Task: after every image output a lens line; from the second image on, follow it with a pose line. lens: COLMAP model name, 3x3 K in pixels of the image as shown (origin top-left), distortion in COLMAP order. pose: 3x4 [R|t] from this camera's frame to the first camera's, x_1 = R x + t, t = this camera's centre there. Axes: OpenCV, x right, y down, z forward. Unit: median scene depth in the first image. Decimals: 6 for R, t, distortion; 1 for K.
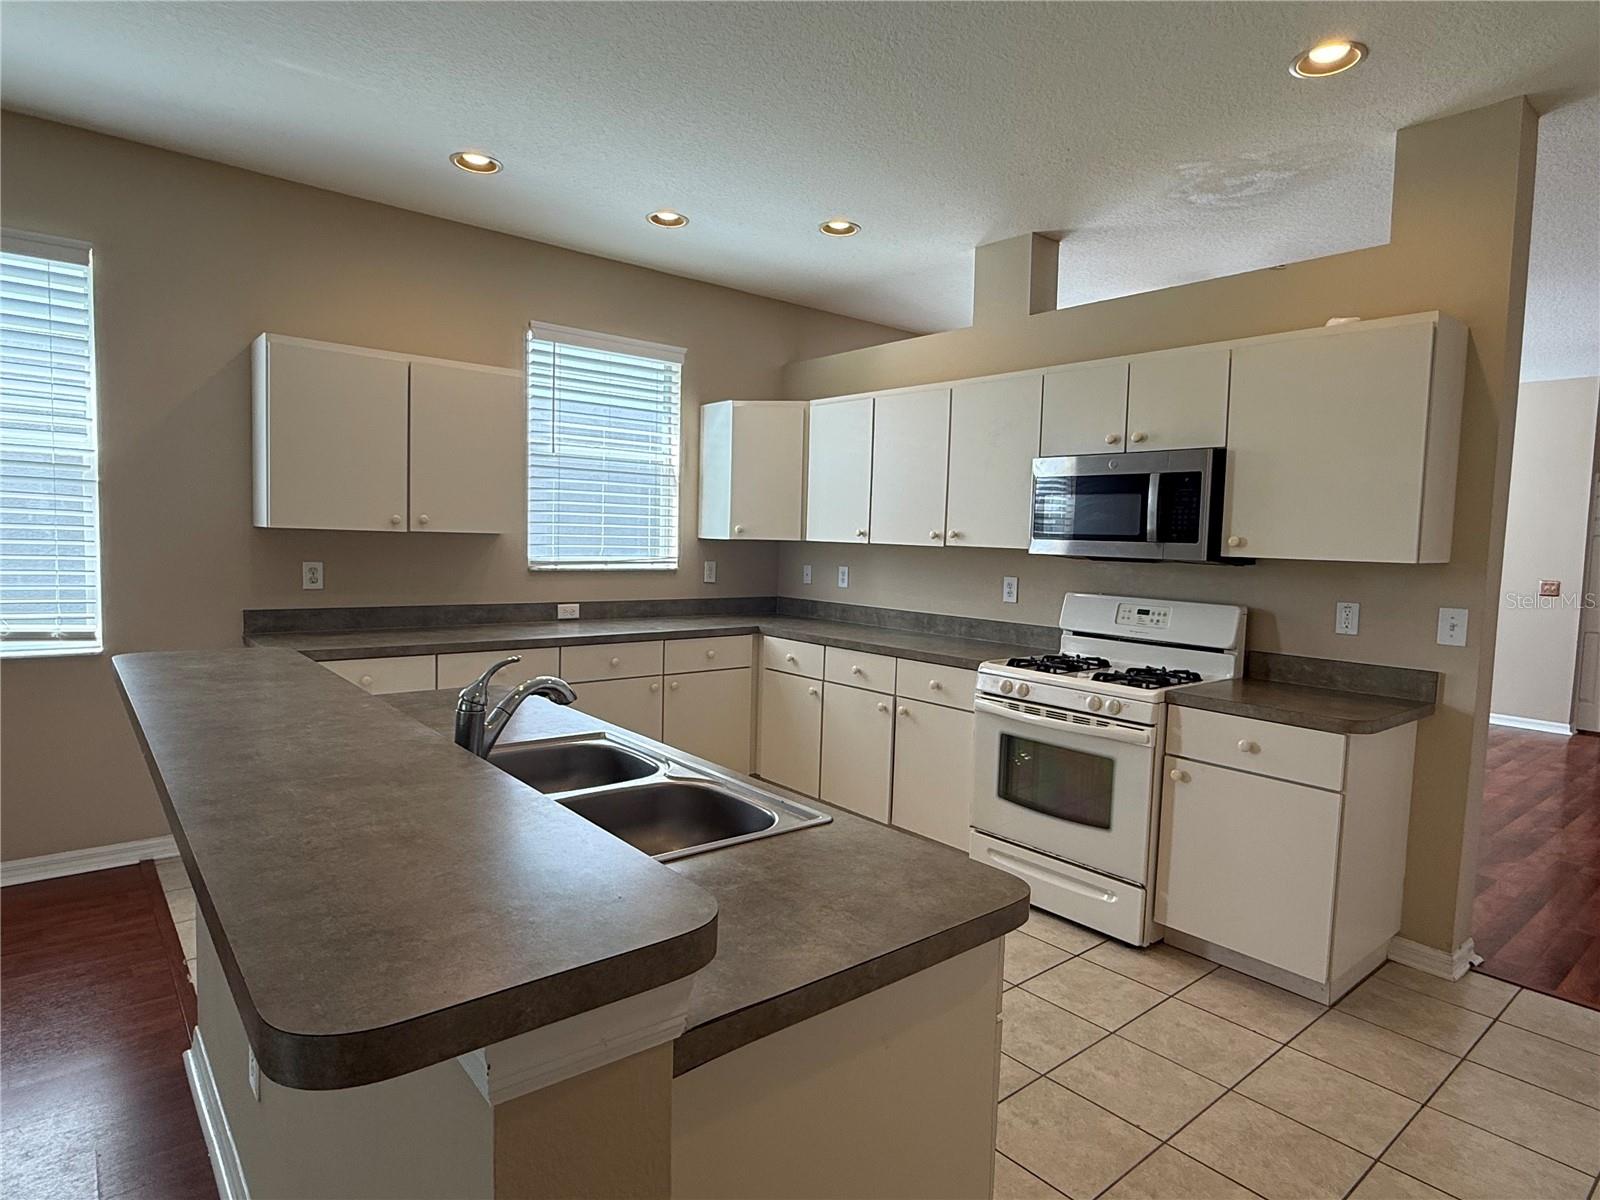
lens RADIAL K [[889.7, 0, 800.5], [0, 889.7, 602.1], [0, 0, 1]] dist [-0.011550, 0.000566]
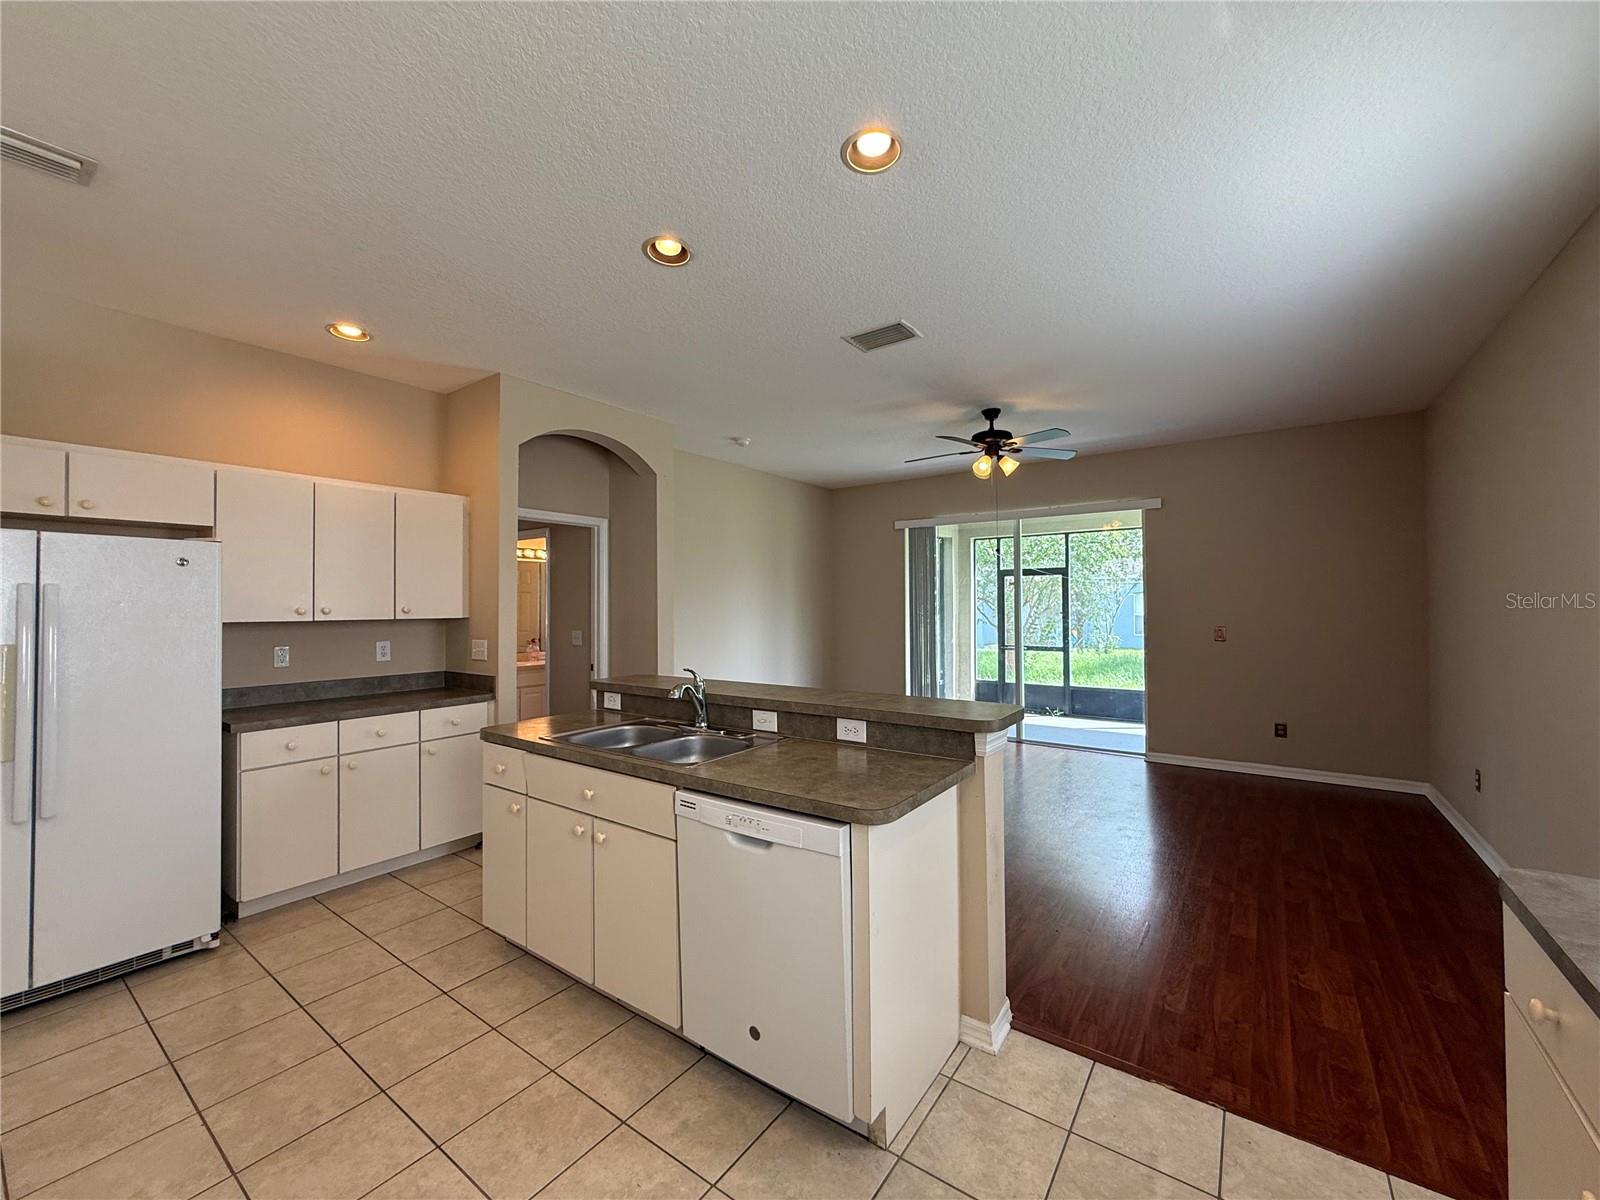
lens RADIAL K [[638.4, 0, 796.6], [0, 638.4, 597.7], [0, 0, 1]] dist [-0.000233, 0.000802]
pose [[-0.969469, -0.028476, -0.243553, -0.068486], [-0.042707, 0.997662, 0.053351, -0.079368], [0.241465, 0.062124, -0.968419, 0.936408]]
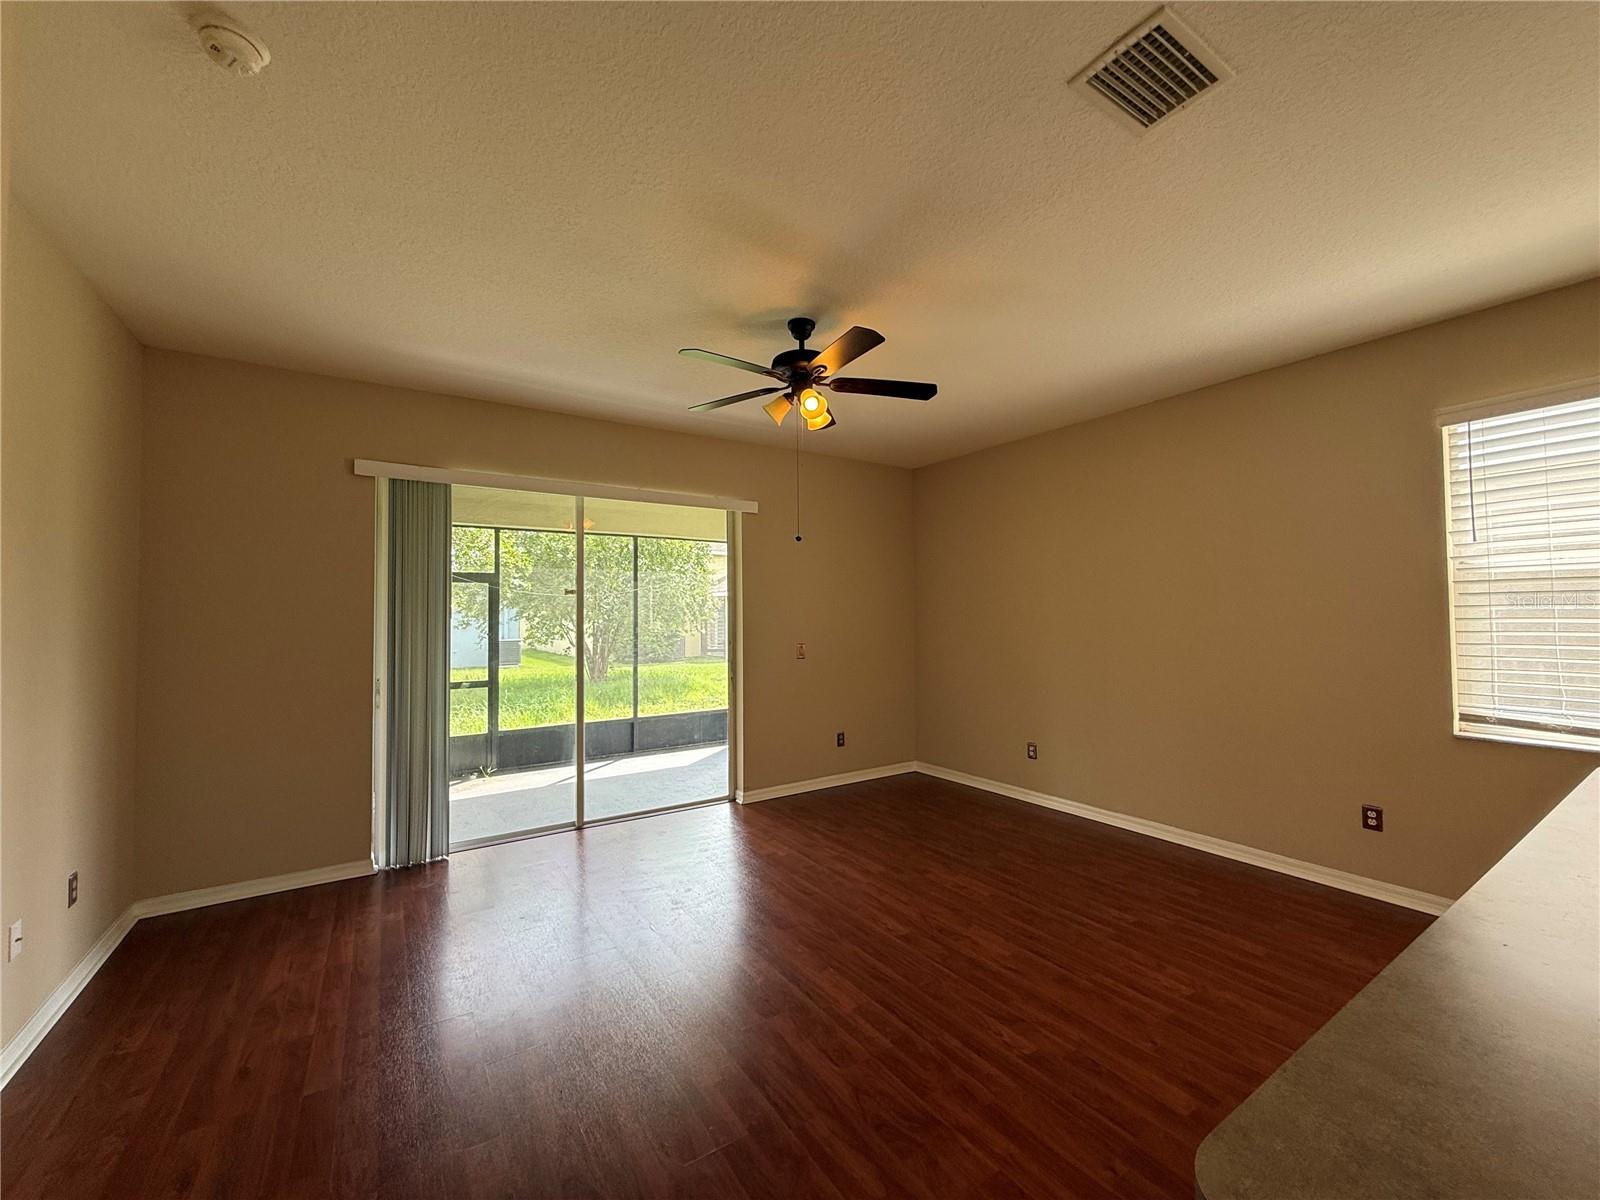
lens RADIAL K [[638.4, 0, 797.9], [0, 638.4, 597.1], [0, 0, 1]] dist [-0.000233, 0.000802]
pose [[-0.111790, -0.060669, -0.991878, 0.033621], [-0.068199, 0.996250, -0.053250, -0.015645], [0.991389, 0.061692, -0.115508, 0.068812]]
